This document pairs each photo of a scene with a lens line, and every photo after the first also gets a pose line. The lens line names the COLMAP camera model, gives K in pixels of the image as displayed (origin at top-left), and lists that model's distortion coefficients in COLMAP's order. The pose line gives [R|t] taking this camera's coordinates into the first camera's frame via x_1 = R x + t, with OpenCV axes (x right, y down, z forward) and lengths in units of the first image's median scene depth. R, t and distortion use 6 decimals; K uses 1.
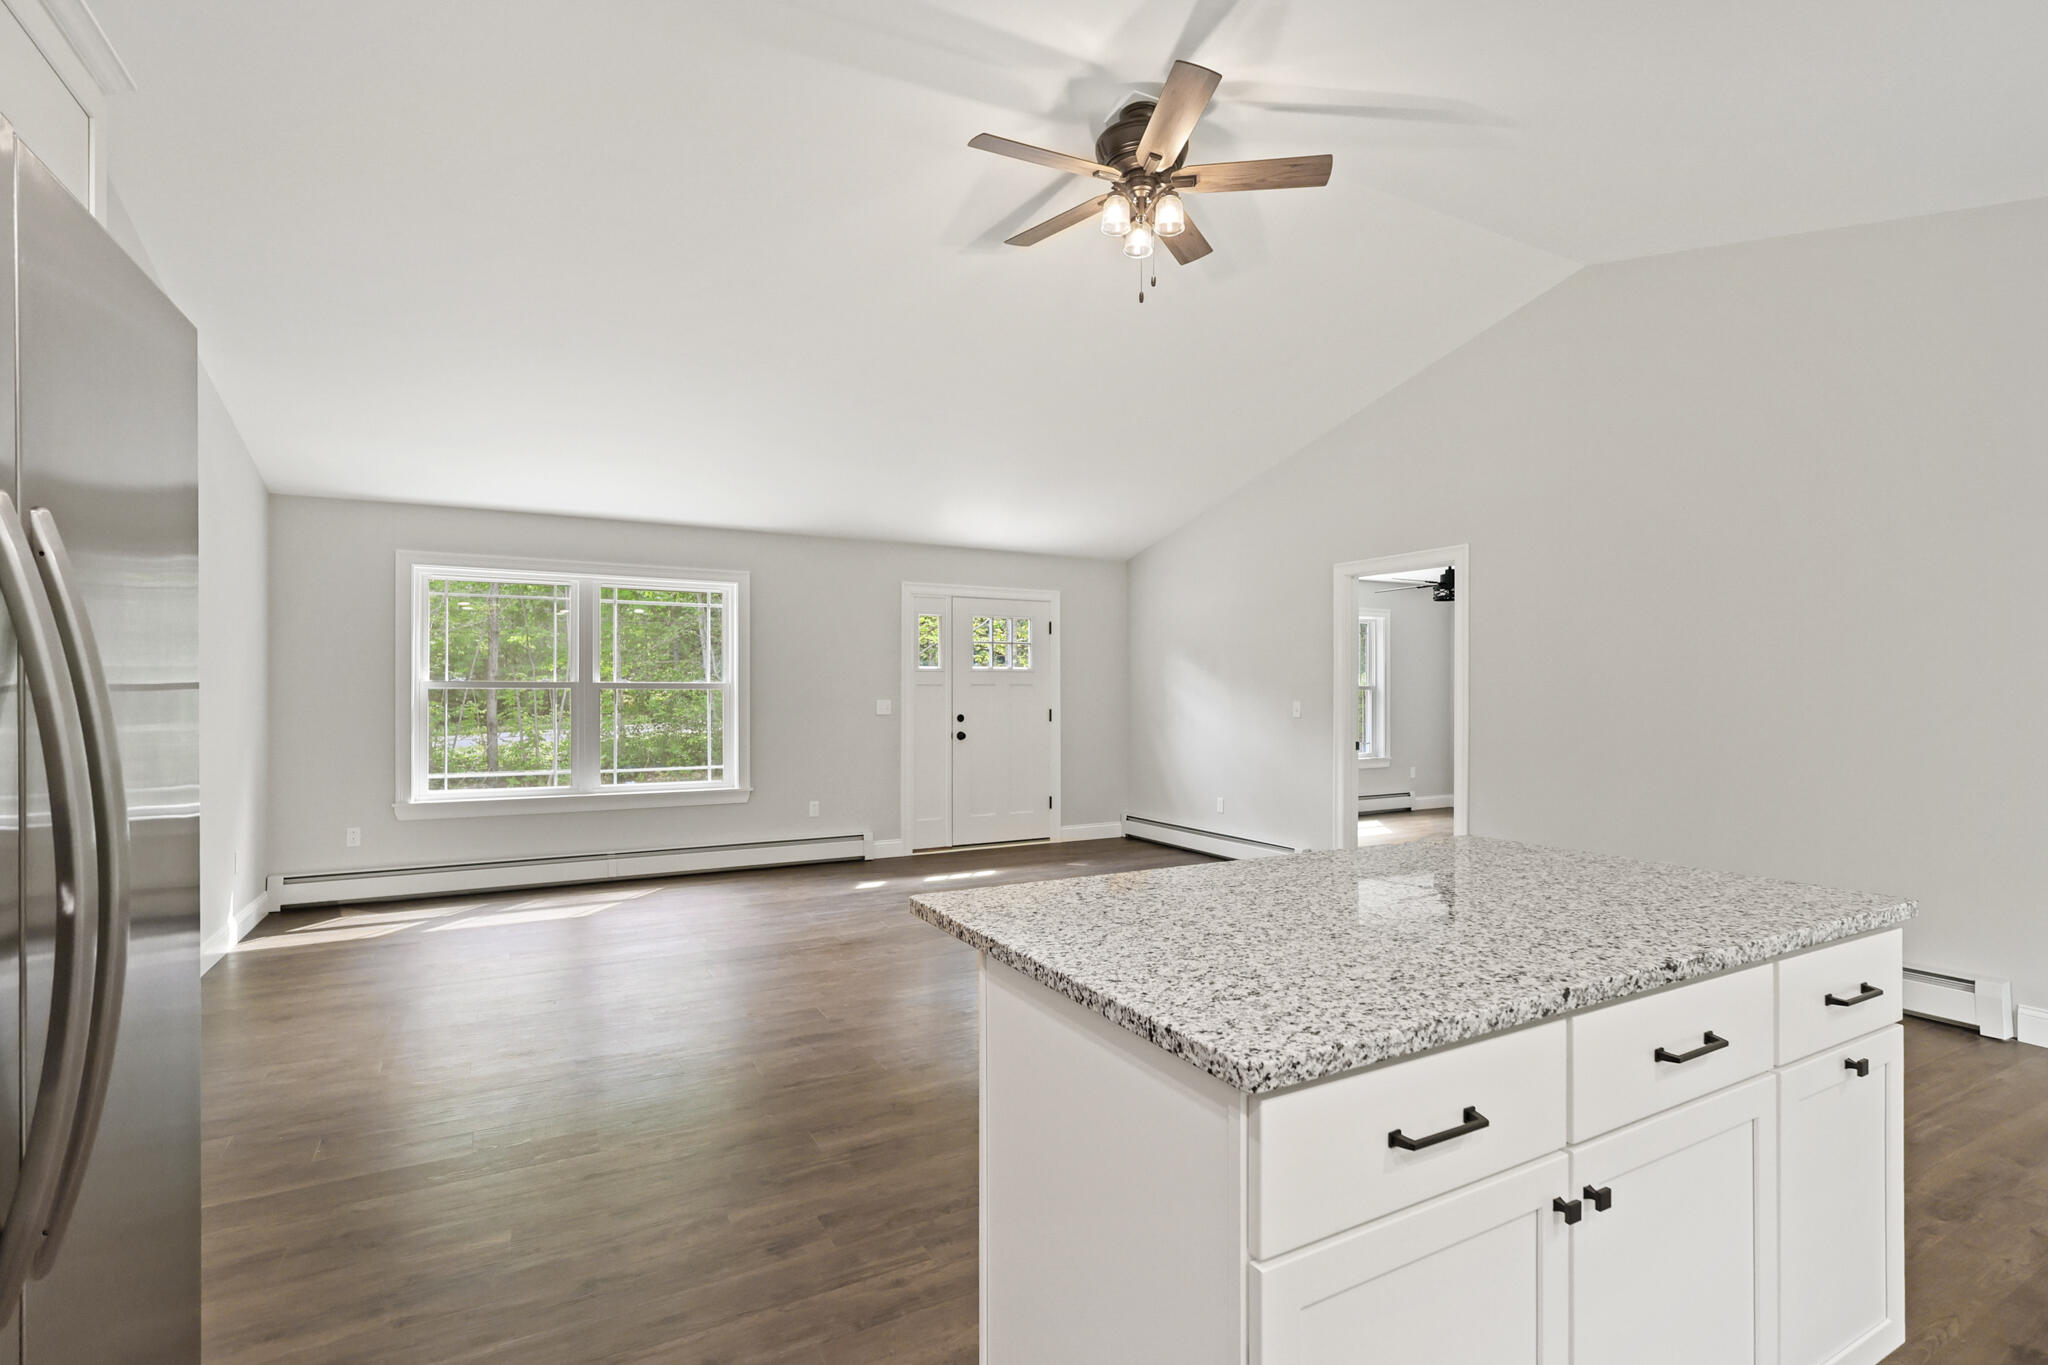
lens RADIAL K [[961.2, 0, 1022.6], [0, 961.2, 686.0], [0, 0, 1]] dist [-0.005268, 0.001839]
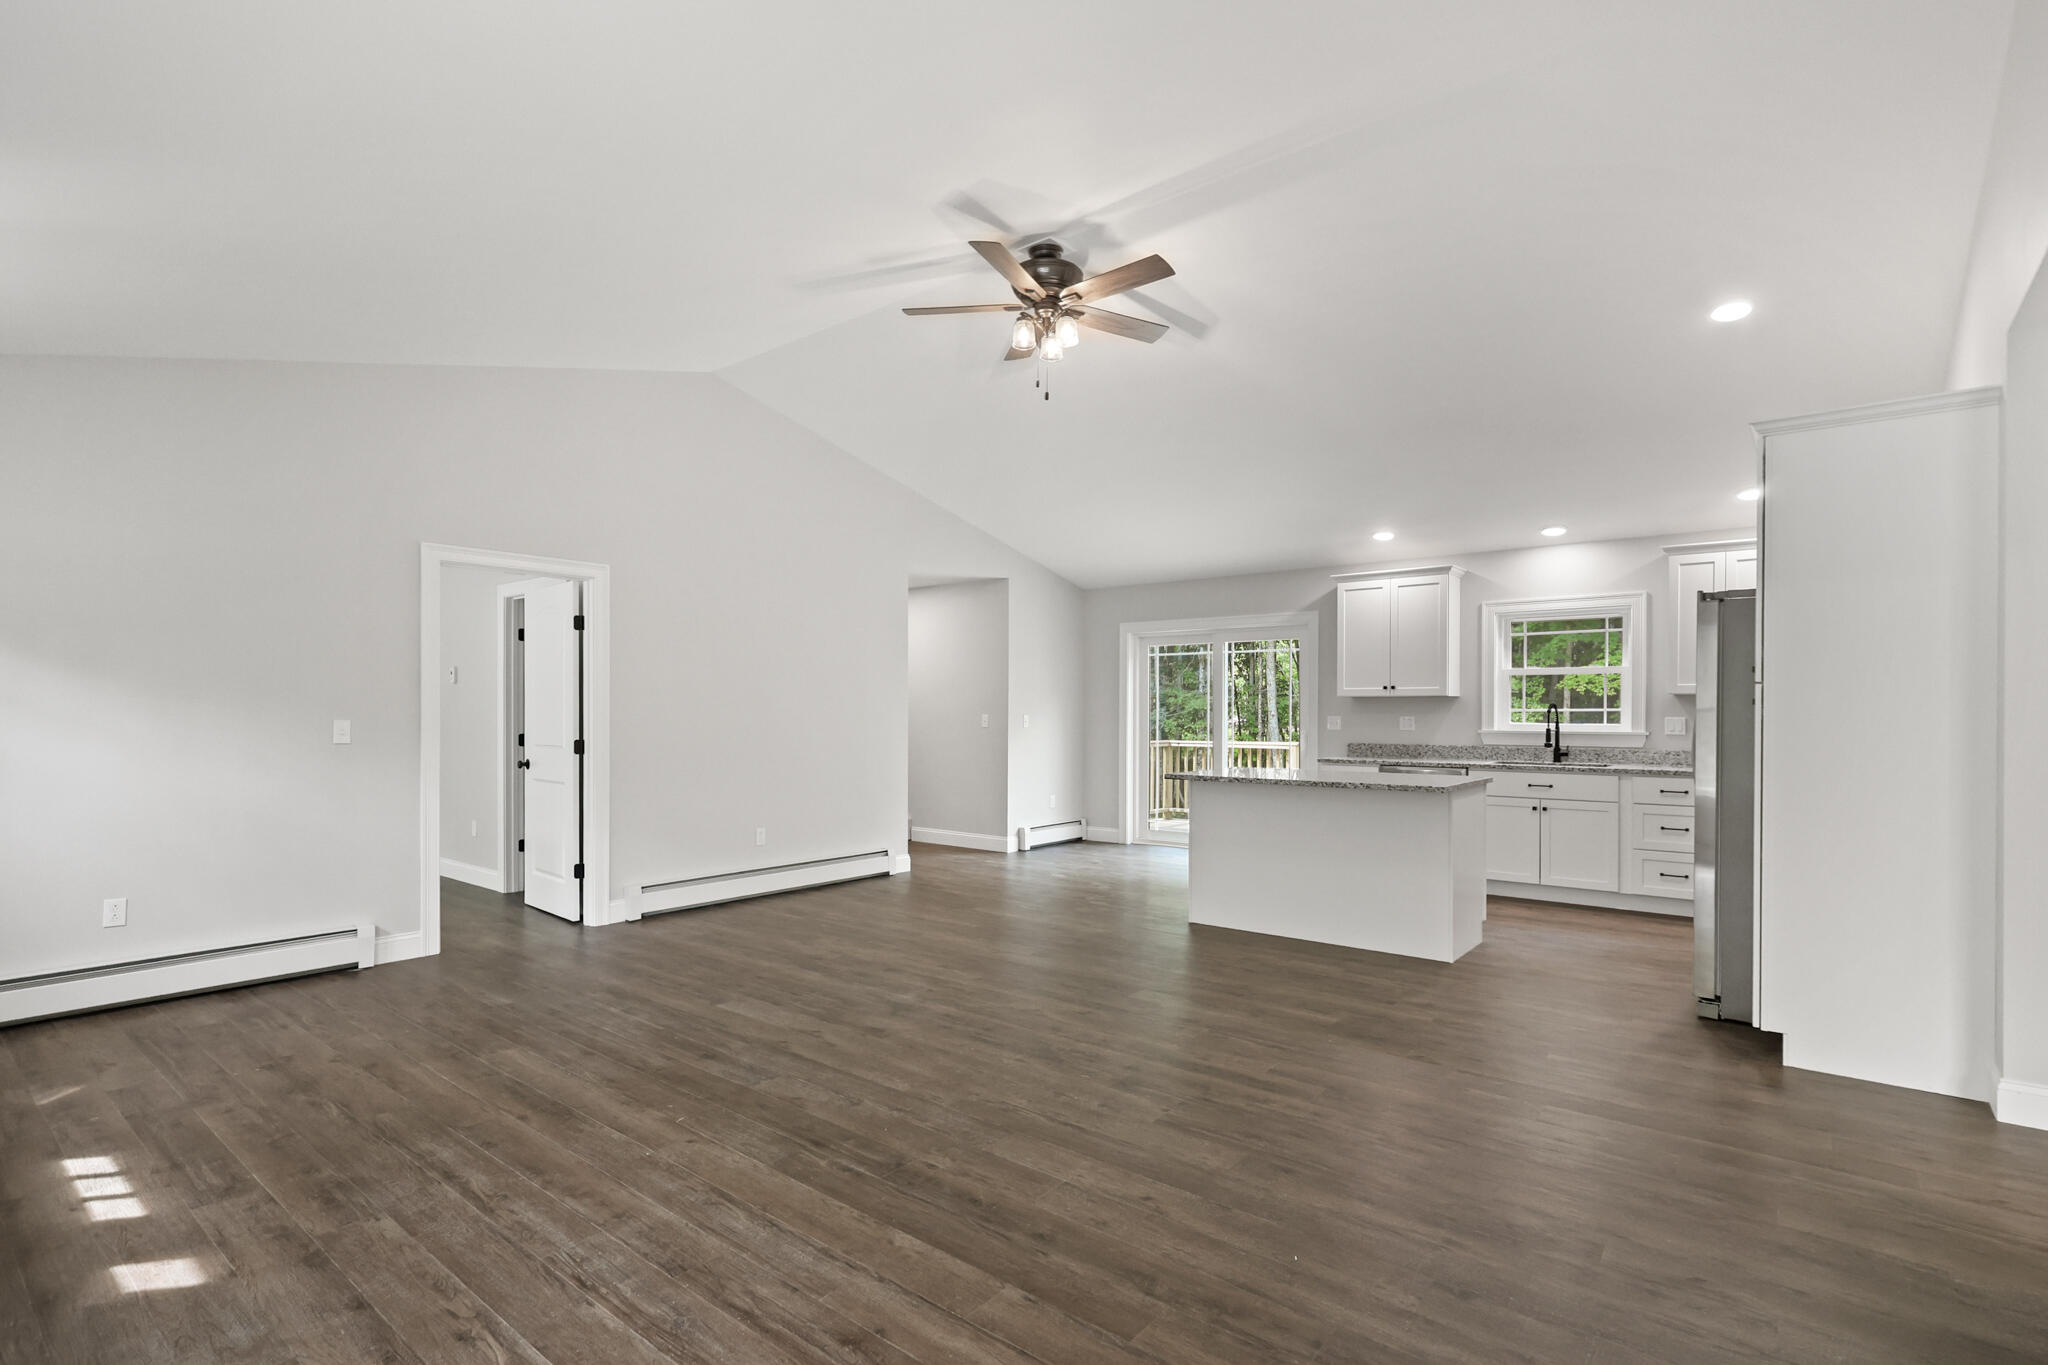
lens RADIAL K [[961.2, 0, 1026.0], [0, 961.2, 726.0], [0, 0, 1]] dist [-0.005268, 0.001839]
pose [[-0.377413, -0.013933, 0.925940, -0.574711], [-0.005881, 0.999903, 0.012649, 0.006230], [-0.926026, -0.000672, -0.377458, 0.828946]]
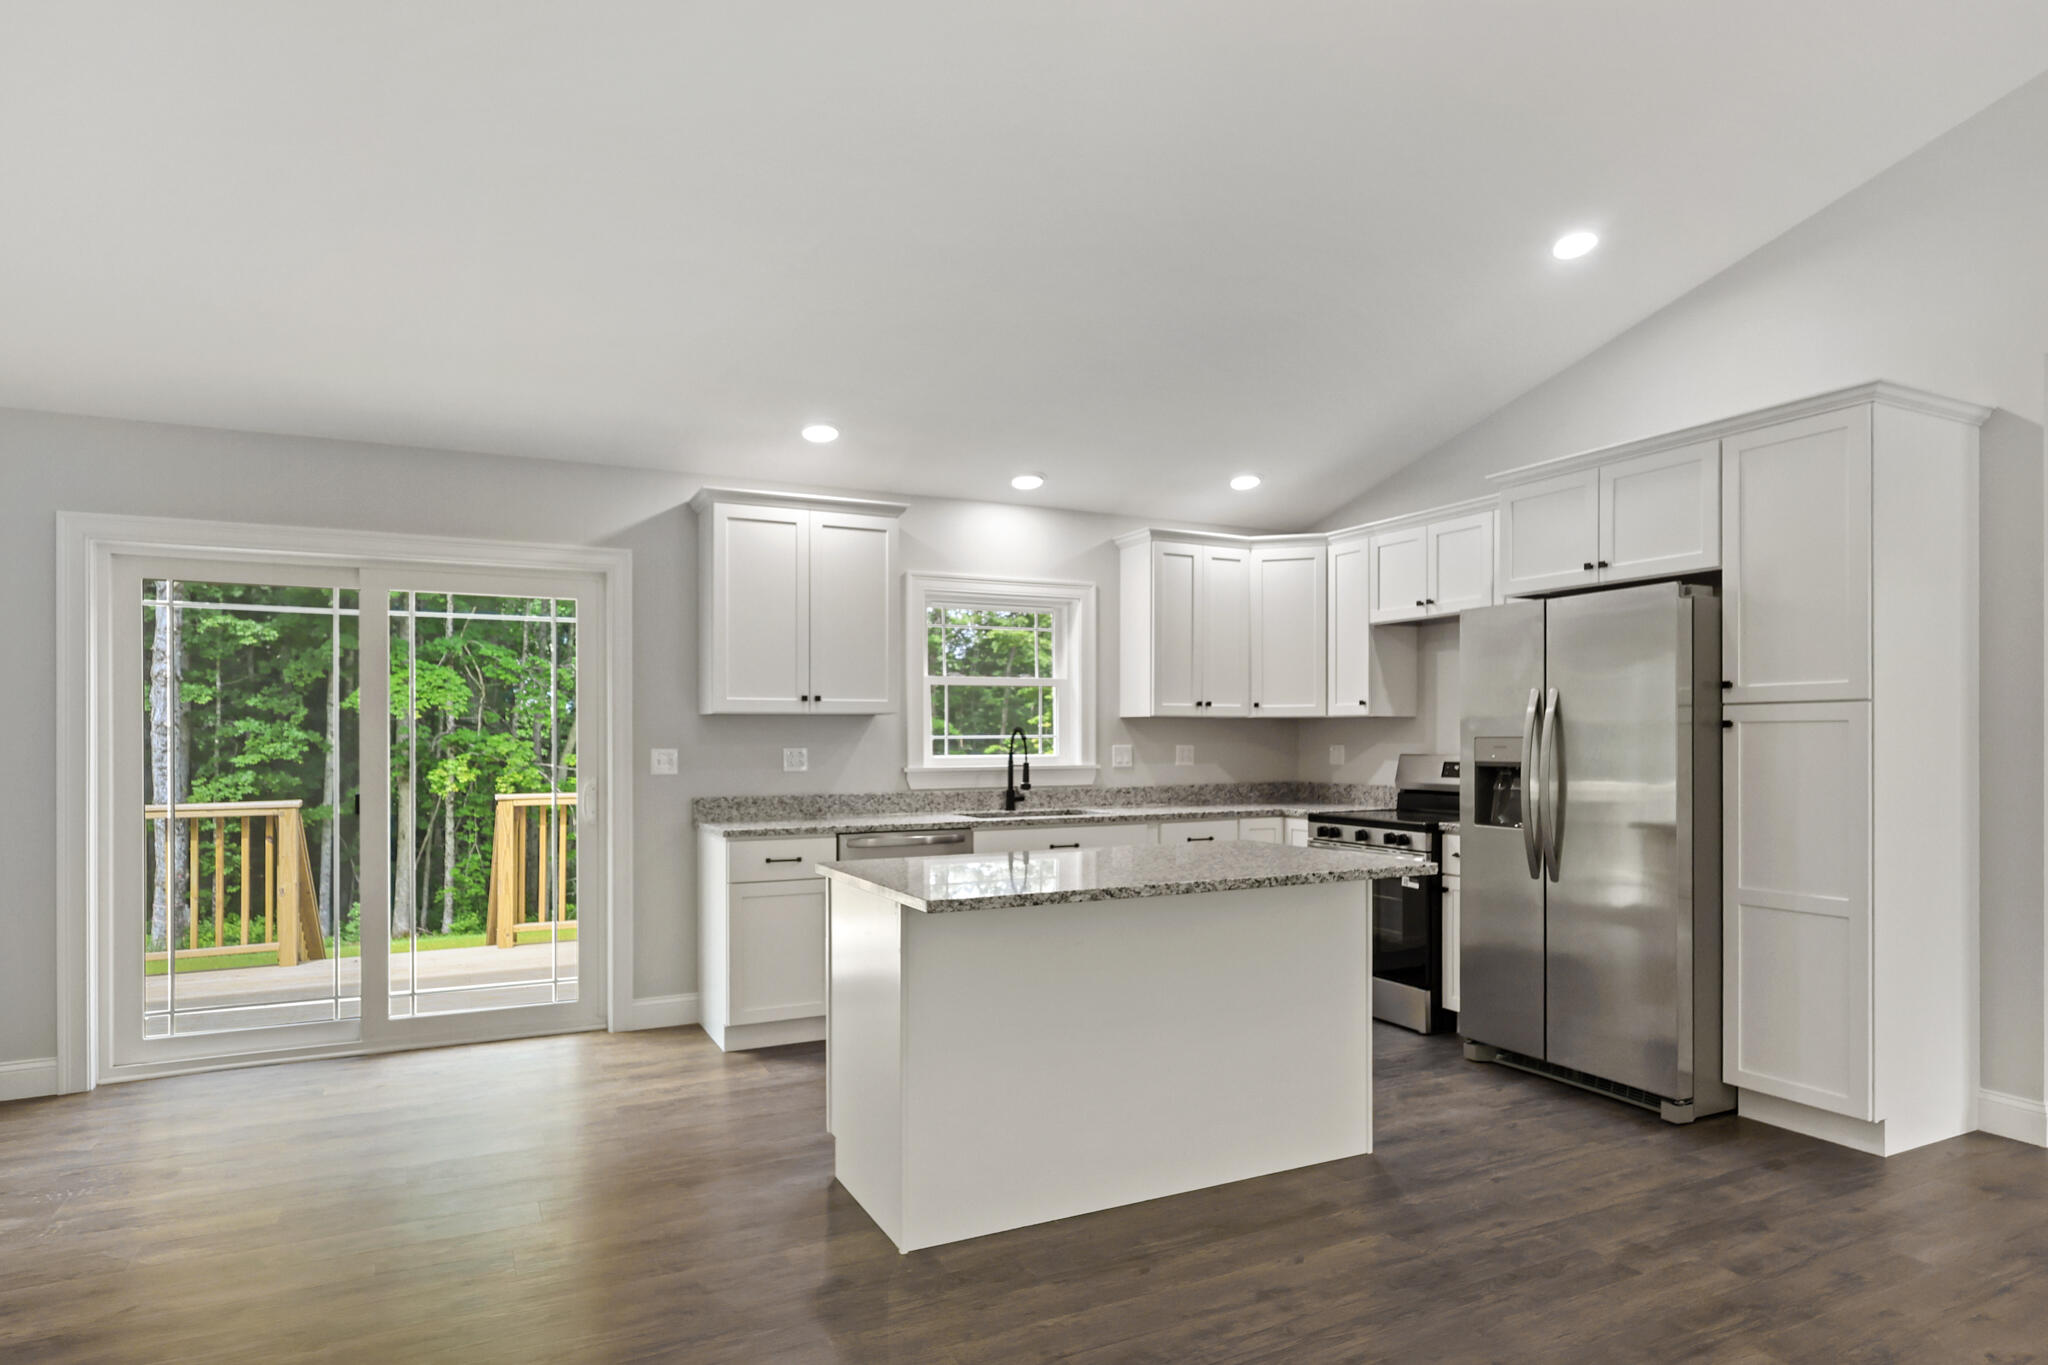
lens RADIAL K [[1174.8, 0, 1026.5], [0, 1174.8, 734.1], [0, 0, 1]] dist [0.005677, 0.003137]
pose [[-0.999463, 0.004696, 0.032433, 0.130909], [0.004367, 0.999938, -0.010214, 0.006013], [-0.032479, -0.010067, -0.999422, 0.800686]]
